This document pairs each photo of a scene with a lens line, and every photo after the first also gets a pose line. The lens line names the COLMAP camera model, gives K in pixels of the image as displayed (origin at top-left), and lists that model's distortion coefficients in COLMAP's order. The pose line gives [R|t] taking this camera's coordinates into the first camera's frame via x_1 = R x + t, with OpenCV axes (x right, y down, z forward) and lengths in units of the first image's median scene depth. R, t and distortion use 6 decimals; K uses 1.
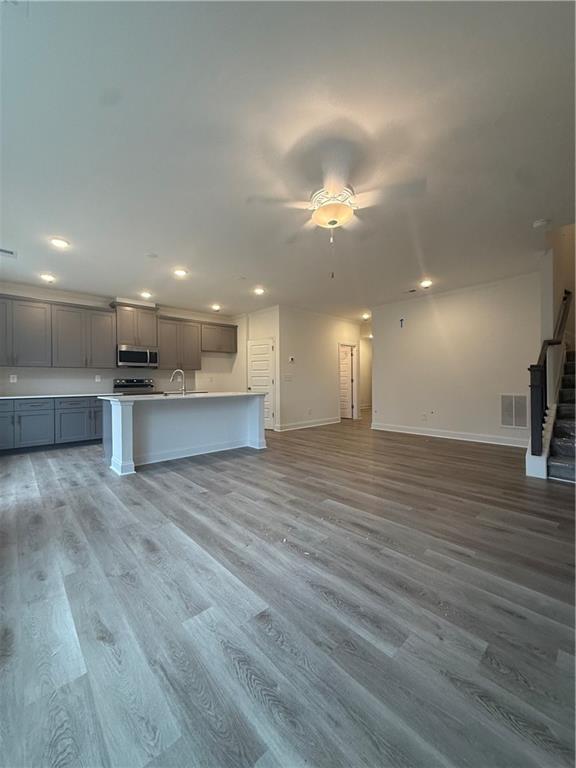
lens RADIAL K [[312.2, 0, 292.5], [0, 312.2, 384.9], [0, 0, 1]] dist [-0.001802, 0.000698]
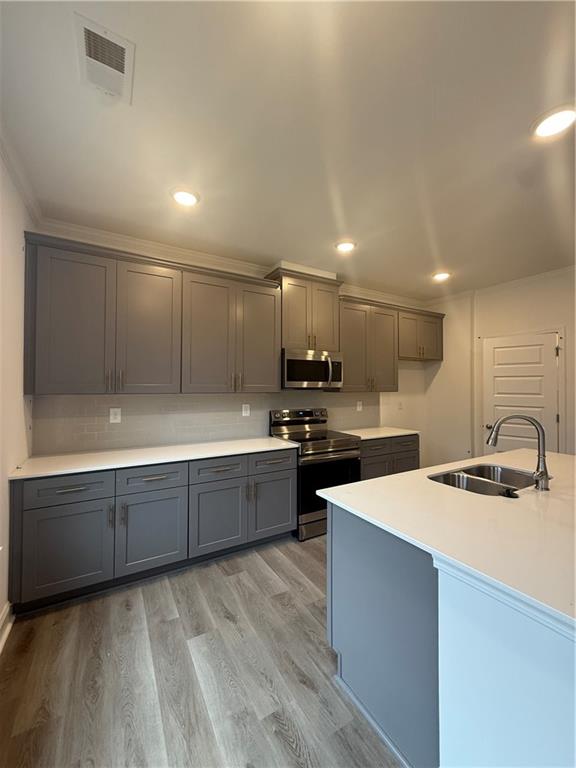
lens RADIAL K [[312.2, 0, 282.5], [0, 312.2, 380.2], [0, 0, 1]] dist [-0.001802, 0.000698]
pose [[0.976473, 0.007249, -0.215517, -0.432517], [-0.014172, 0.999431, -0.030596, -0.055699], [0.215173, 0.032931, 0.976021, 0.467230]]
